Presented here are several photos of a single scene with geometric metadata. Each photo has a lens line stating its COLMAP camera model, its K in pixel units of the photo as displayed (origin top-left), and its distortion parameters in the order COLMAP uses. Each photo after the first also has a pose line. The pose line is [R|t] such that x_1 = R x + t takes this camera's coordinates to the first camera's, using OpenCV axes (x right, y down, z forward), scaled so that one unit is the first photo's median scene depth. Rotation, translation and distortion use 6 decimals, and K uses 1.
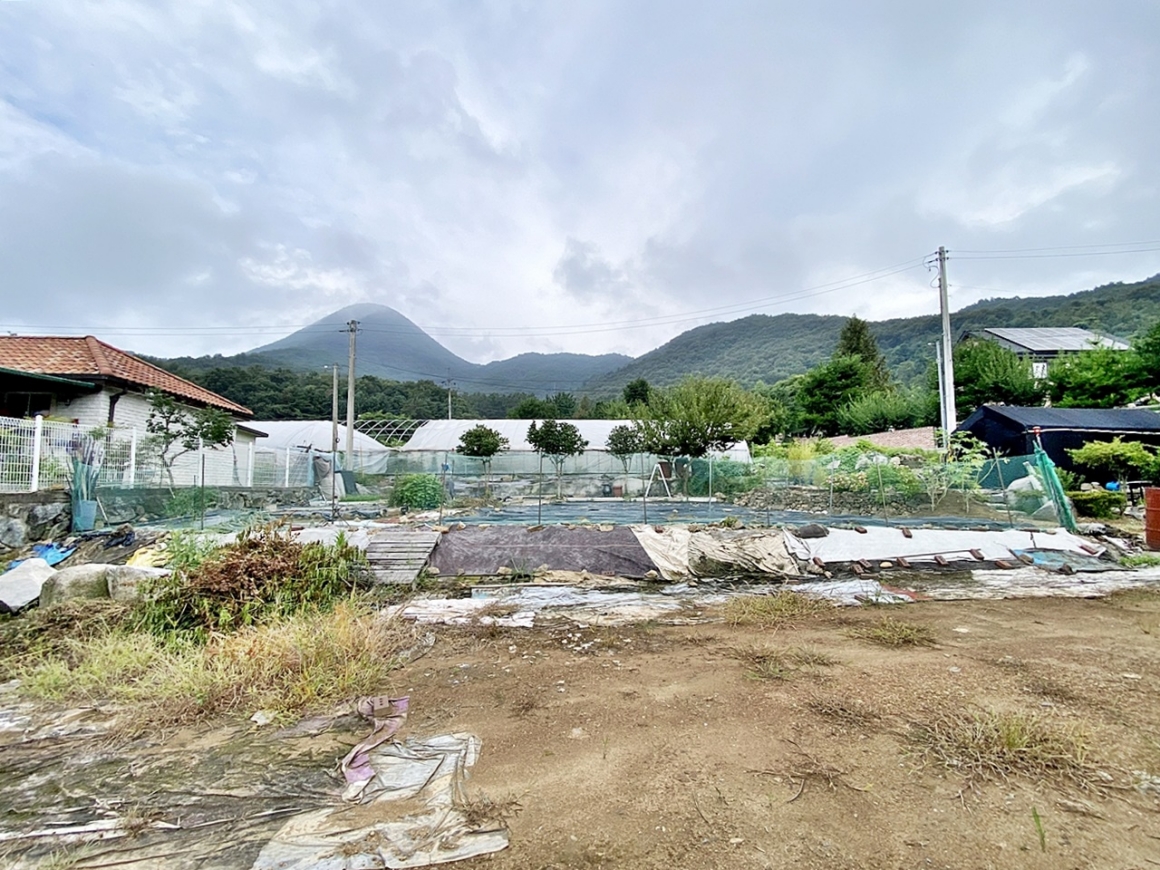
lens RADIAL K [[479.4, 0, 596.5], [0, 479.4, 434.4], [0, 0, 1]] dist [0.036559, -0.030389]
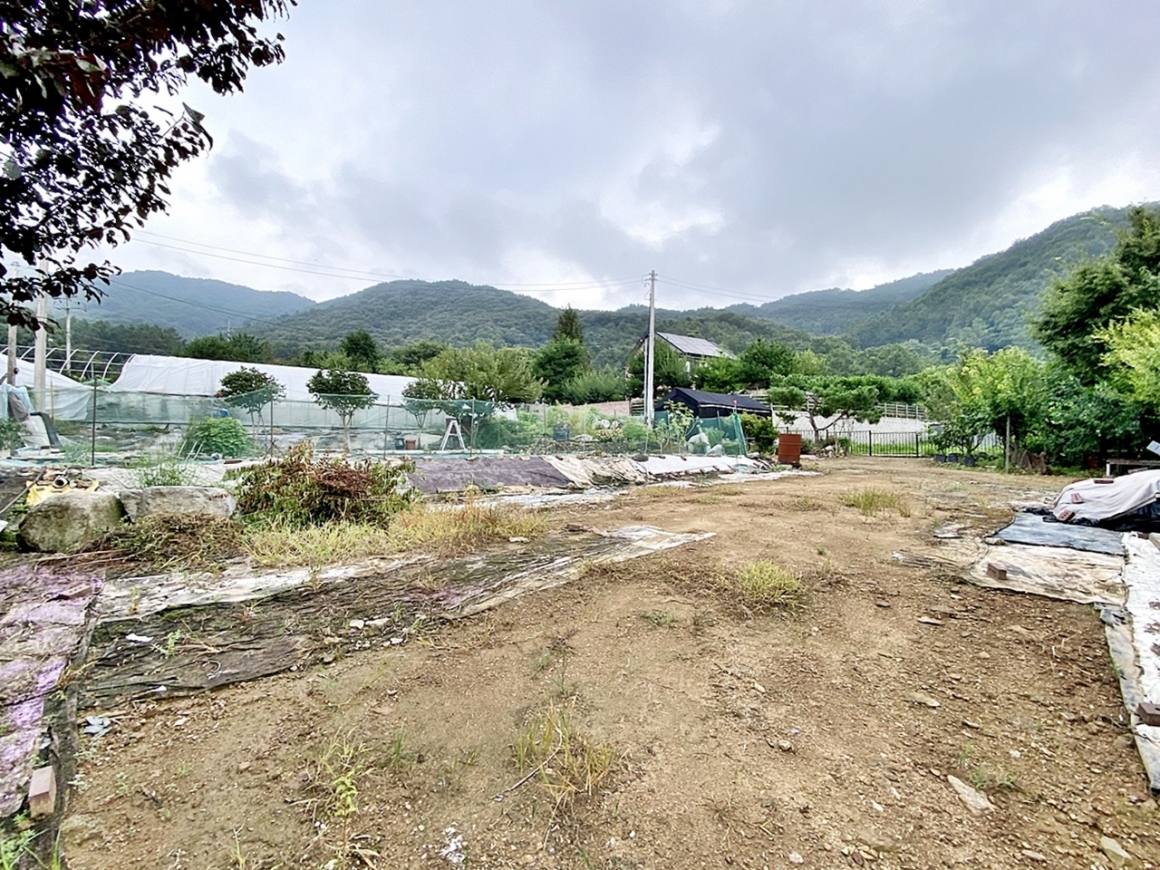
lens RADIAL K [[479.4, 0, 596.5], [0, 479.4, 434.4], [0, 0, 1]] dist [0.036559, -0.030389]
pose [[0.820075, 0.016410, 0.572021, -0.218239], [-0.056720, 0.996997, 0.052715, 0.018193], [-0.569439, -0.075675, 0.818543, -0.077053]]
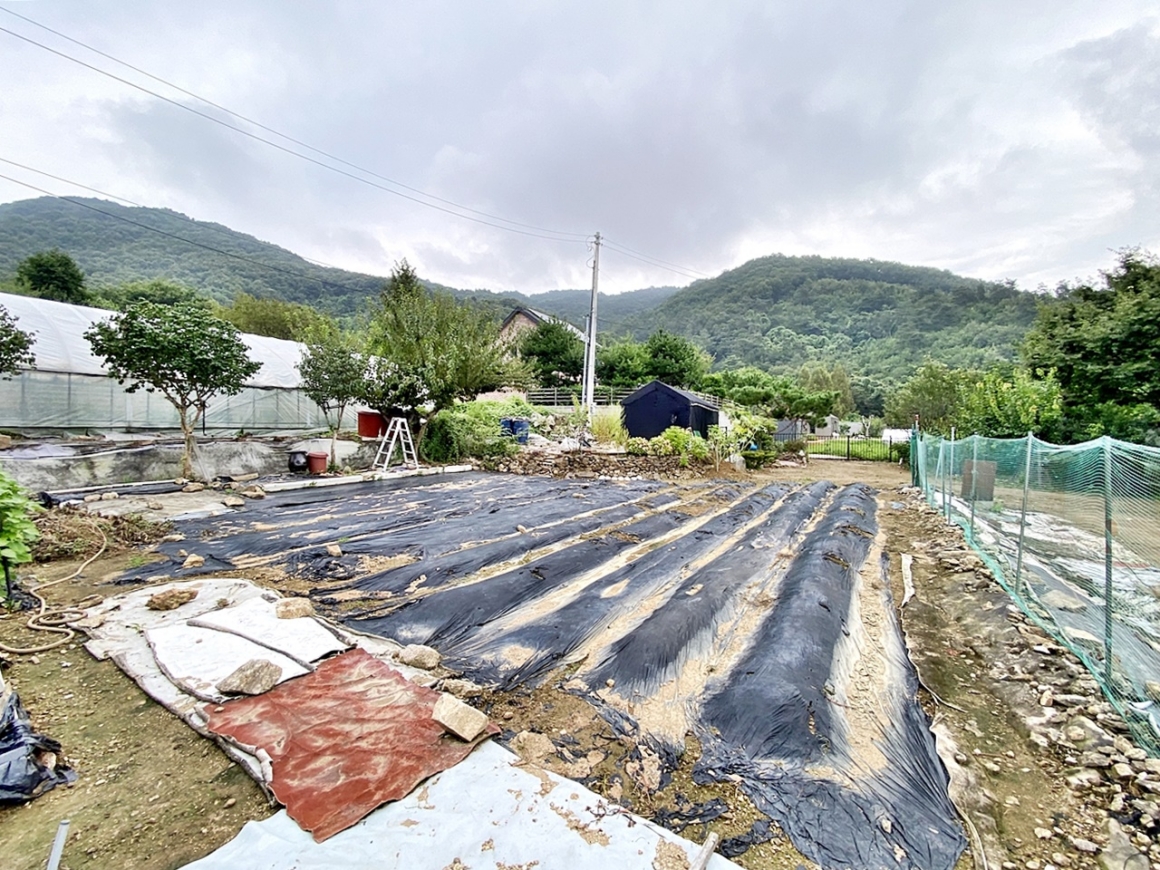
lens RADIAL K [[479.4, 0, 596.5], [0, 479.4, 434.4], [0, 0, 1]] dist [0.036559, -0.030389]
pose [[0.494235, 0.002586, 0.869324, -0.283540], [-0.096802, 0.993940, 0.052078, 0.023823], [-0.863922, -0.109891, 0.491491, 0.431323]]
